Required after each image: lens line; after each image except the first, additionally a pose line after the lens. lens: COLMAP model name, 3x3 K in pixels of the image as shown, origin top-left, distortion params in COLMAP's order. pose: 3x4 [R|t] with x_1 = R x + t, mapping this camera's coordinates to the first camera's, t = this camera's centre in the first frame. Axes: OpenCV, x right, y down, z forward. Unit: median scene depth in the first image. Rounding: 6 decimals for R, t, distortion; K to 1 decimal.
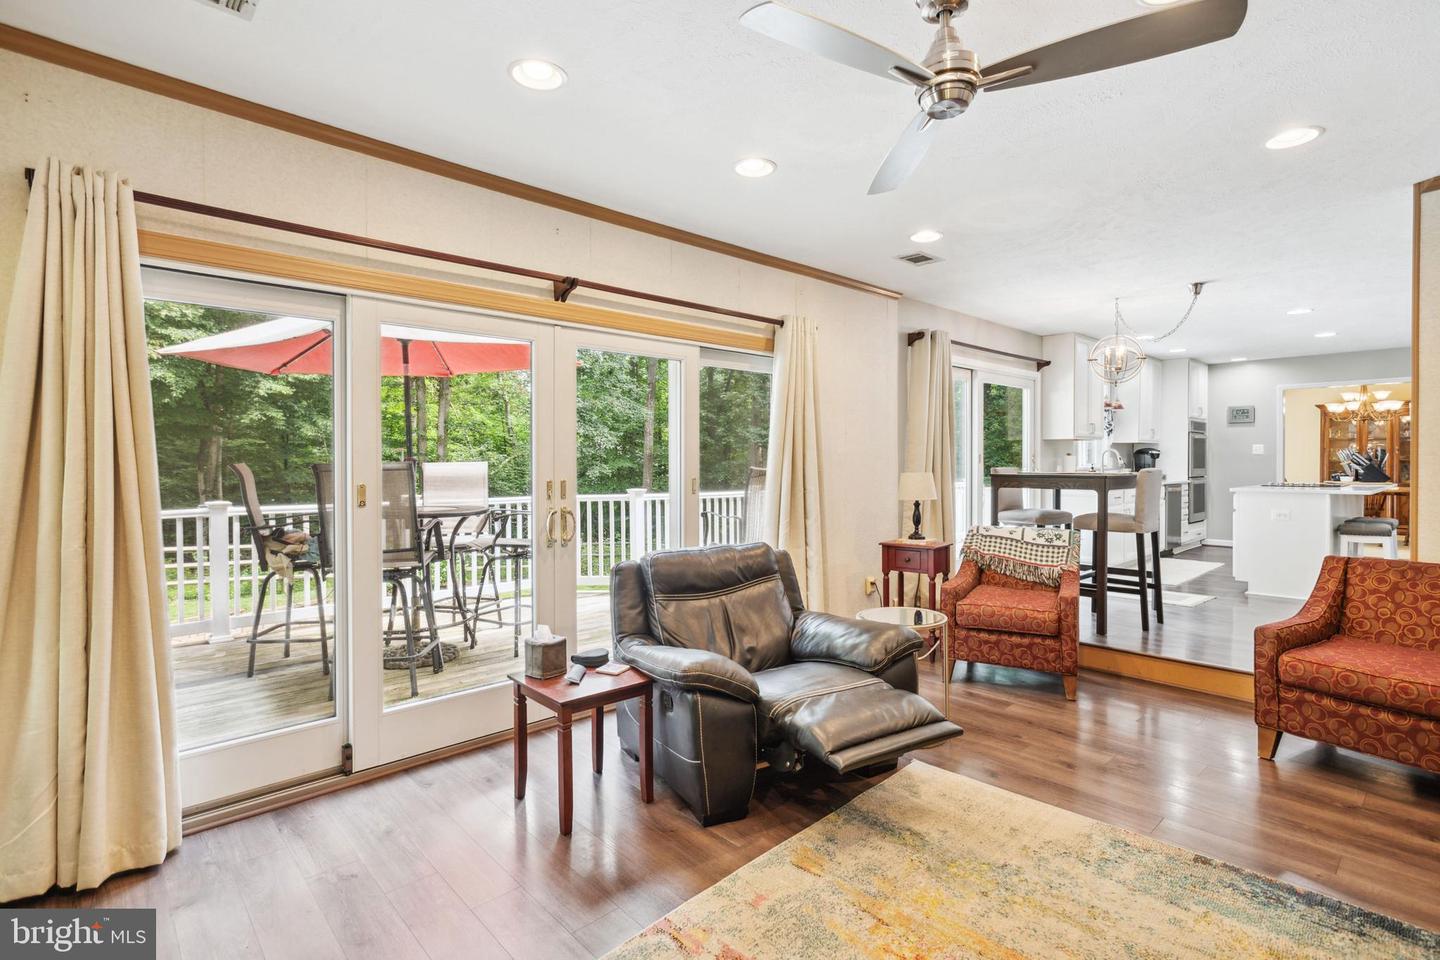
lens RADIAL K [[696.8, 0, 719.8], [0, 696.8, 473.2], [0, 0, 1]] dist [-0.002807, 0.002730]
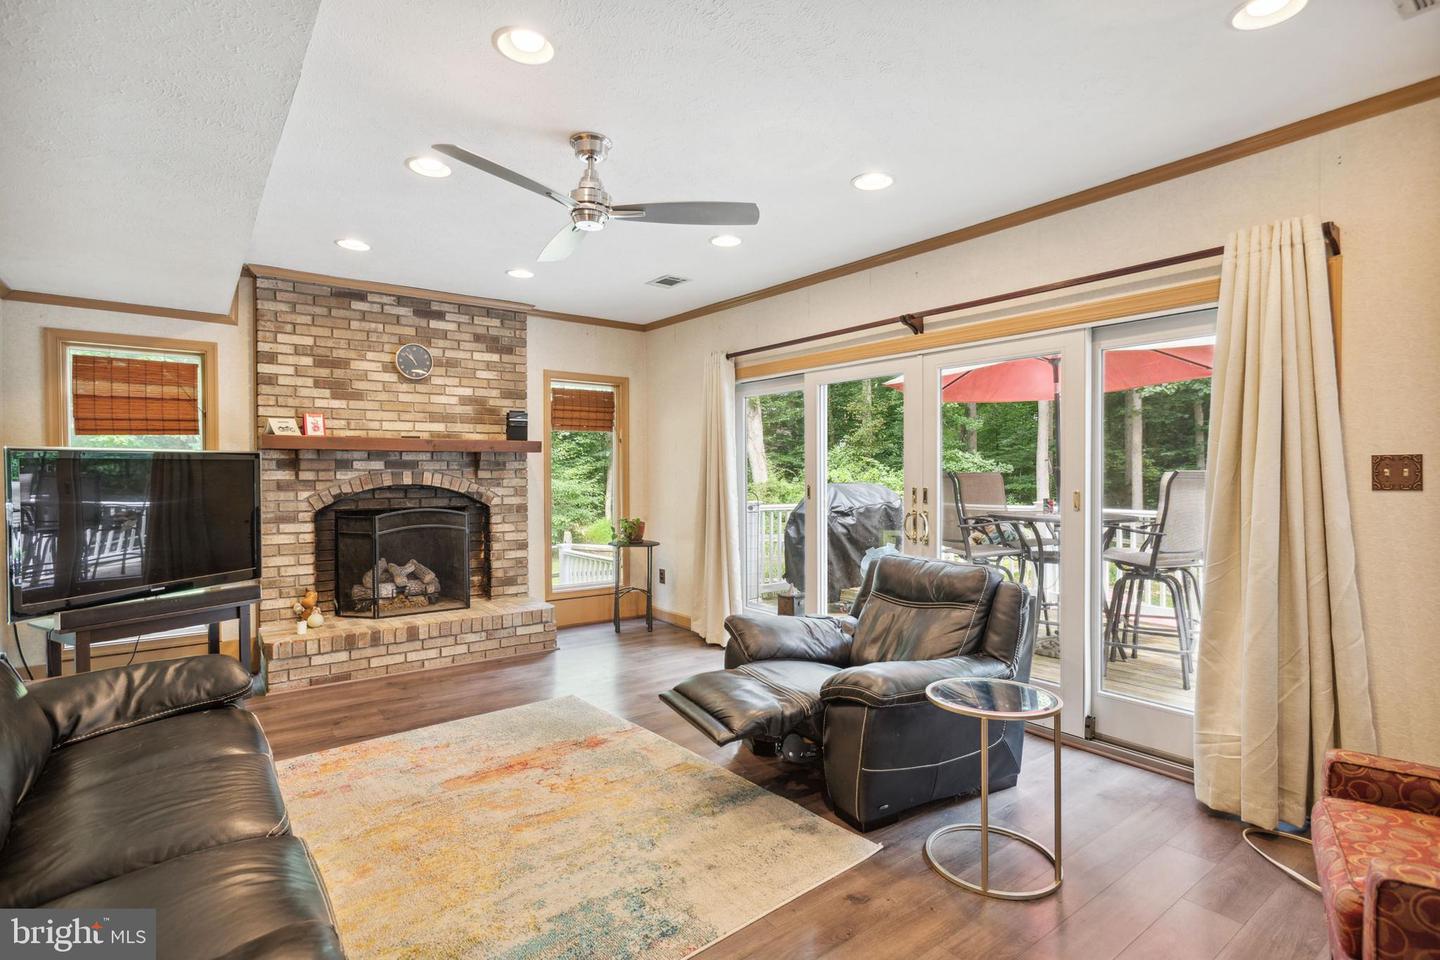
lens RADIAL K [[696.8, 0, 714.4], [0, 696.8, 480.8], [0, 0, 1]] dist [-0.002807, 0.002730]
pose [[-0.113020, 0.007650, -0.993563, 1.290908], [-0.003266, 0.999962, 0.008071, -0.012444], [0.993587, 0.004157, -0.112990, 1.062500]]
